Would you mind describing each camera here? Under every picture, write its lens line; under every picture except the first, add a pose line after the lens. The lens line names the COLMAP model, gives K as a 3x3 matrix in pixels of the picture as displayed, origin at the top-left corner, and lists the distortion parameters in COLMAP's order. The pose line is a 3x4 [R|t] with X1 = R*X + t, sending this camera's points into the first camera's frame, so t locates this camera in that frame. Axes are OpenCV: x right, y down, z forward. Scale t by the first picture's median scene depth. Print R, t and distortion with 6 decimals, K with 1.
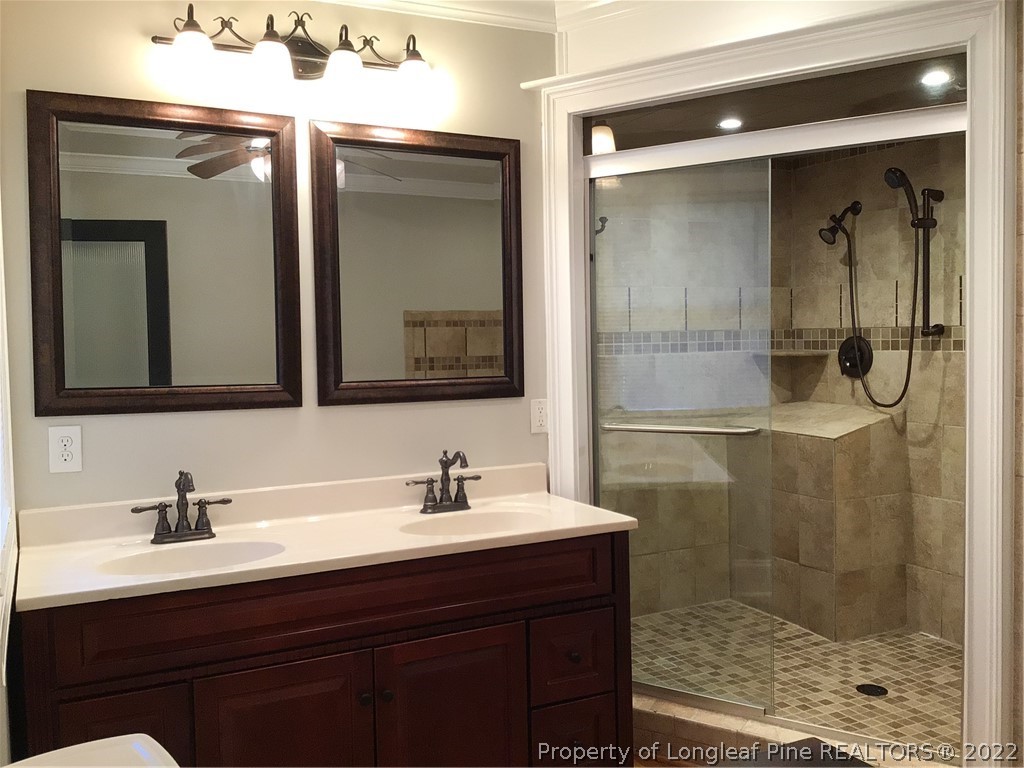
lens RADIAL K [[932.2, 0, 512.0], [0, 932.2, 384.0], [0, 0, 1]] dist [0.128018, -0.225446]
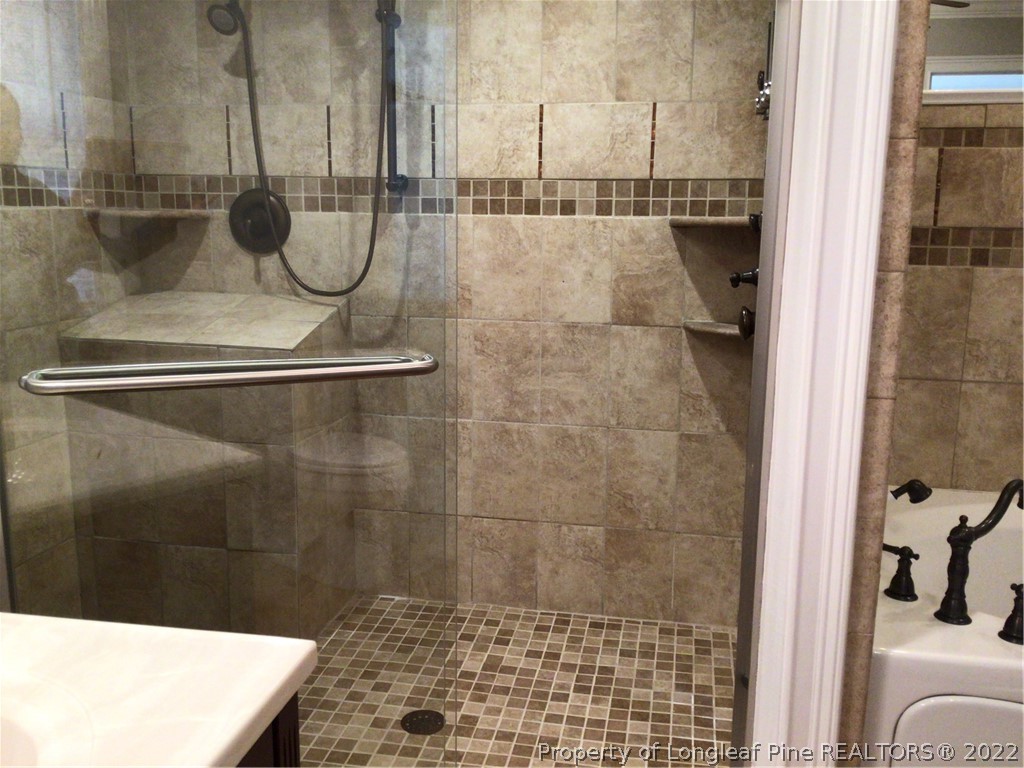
lens RADIAL K [[932.2, 0, 512.0], [0, 932.2, 384.0], [0, 0, 1]] dist [0.128018, -0.225446]
pose [[0.609269, -0.119754, 0.783869, -0.063705], [0.019860, 0.990525, 0.135889, -0.001752], [-0.792715, -0.067226, 0.605875, 0.469157]]
